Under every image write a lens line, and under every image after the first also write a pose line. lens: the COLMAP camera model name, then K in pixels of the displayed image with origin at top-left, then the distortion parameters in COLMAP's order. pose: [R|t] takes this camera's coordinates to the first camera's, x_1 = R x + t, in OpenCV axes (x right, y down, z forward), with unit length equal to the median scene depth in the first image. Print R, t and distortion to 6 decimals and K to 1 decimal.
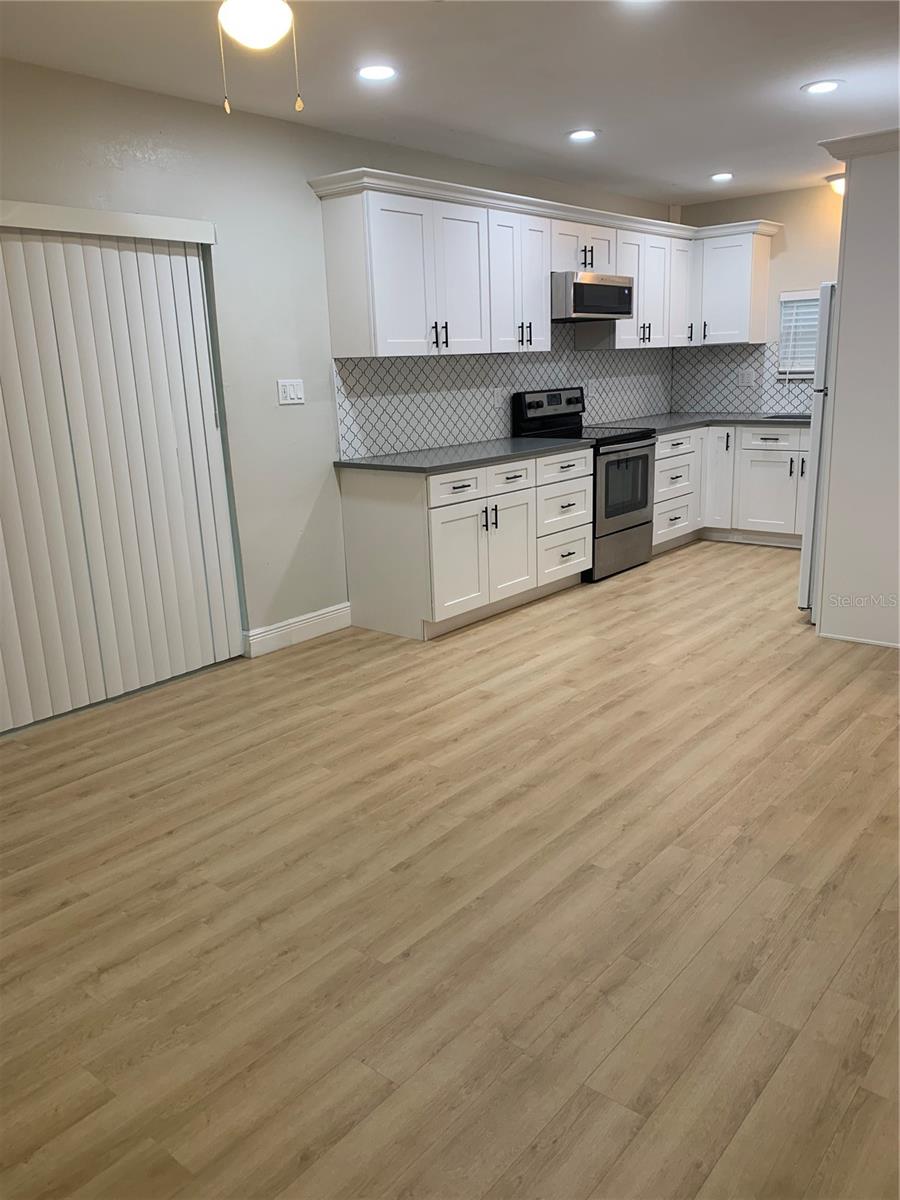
lens RADIAL K [[914.5, 0, 457.5], [0, 914.5, 595.9], [0, 0, 1]] dist [0.054916, -0.075044]
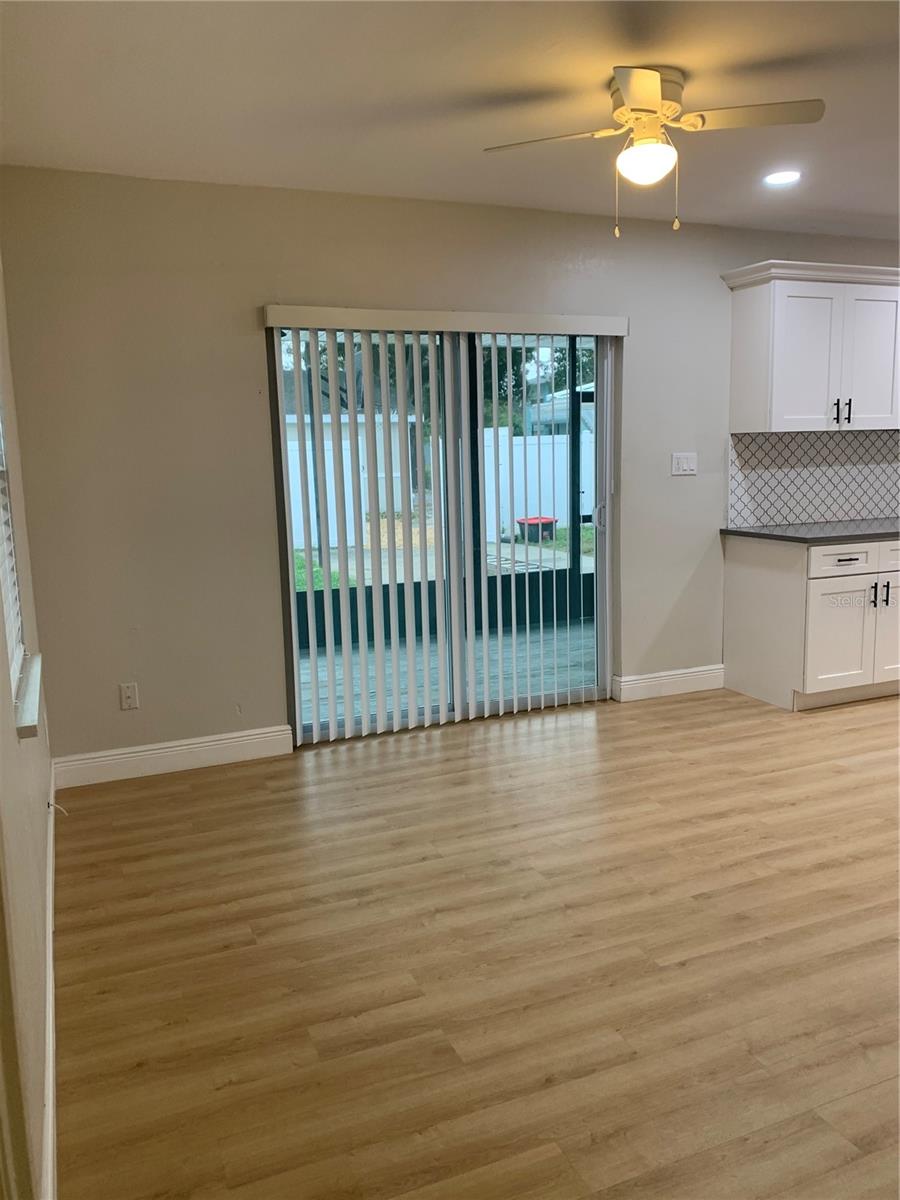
lens RADIAL K [[914.5, 0, 455.4], [0, 914.5, 589.7], [0, 0, 1]] dist [0.054916, -0.075044]
pose [[0.888575, 0.084253, -0.450927, 0.082379], [-0.121901, 0.991015, -0.055046, 0.019587], [0.442238, 0.103881, 0.890862, -0.075772]]
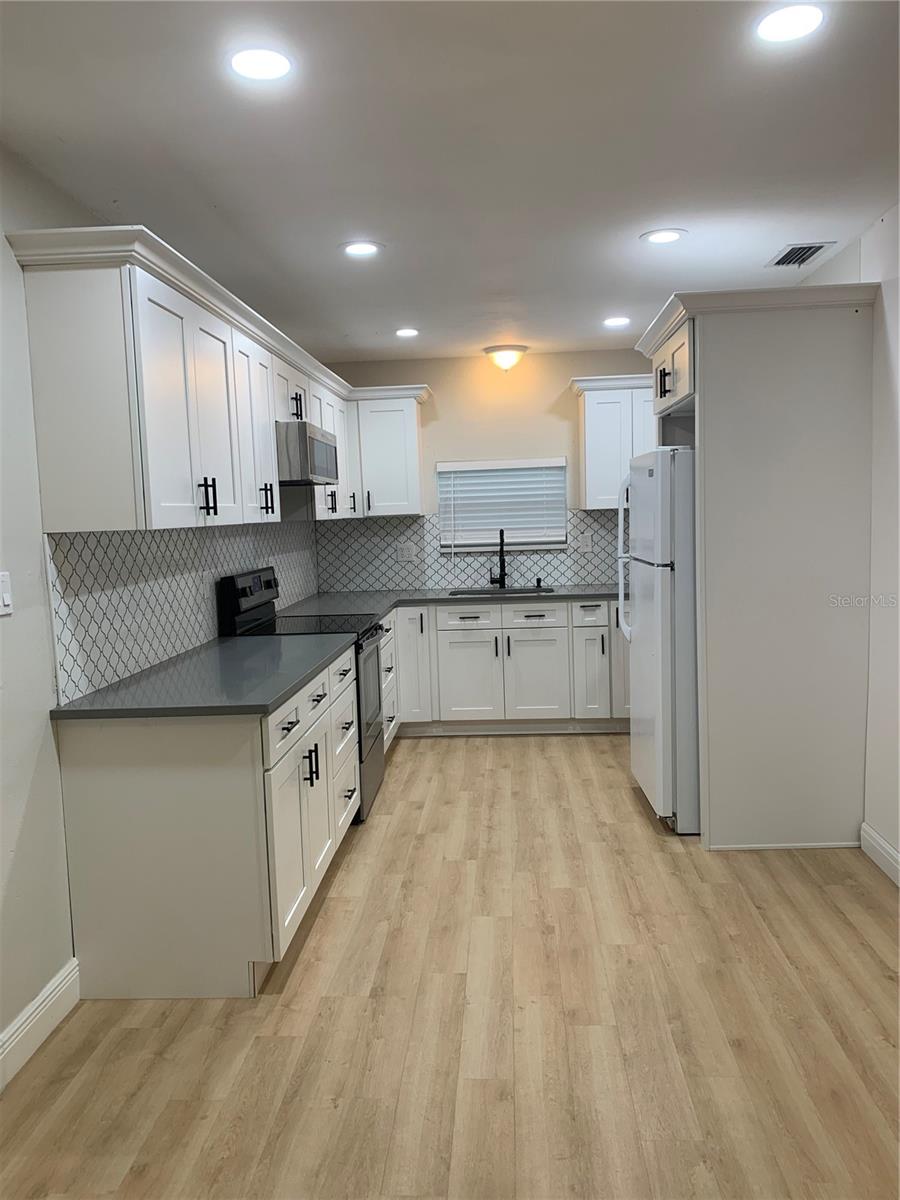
lens RADIAL K [[914.5, 0, 450.8], [0, 914.5, 591.1], [0, 0, 1]] dist [0.054916, -0.075044]
pose [[0.806098, -0.045392, 0.590039, -0.288406], [0.155442, 0.978285, -0.137102, -0.111031], [-0.571003, 0.202234, 0.795649, 0.429696]]
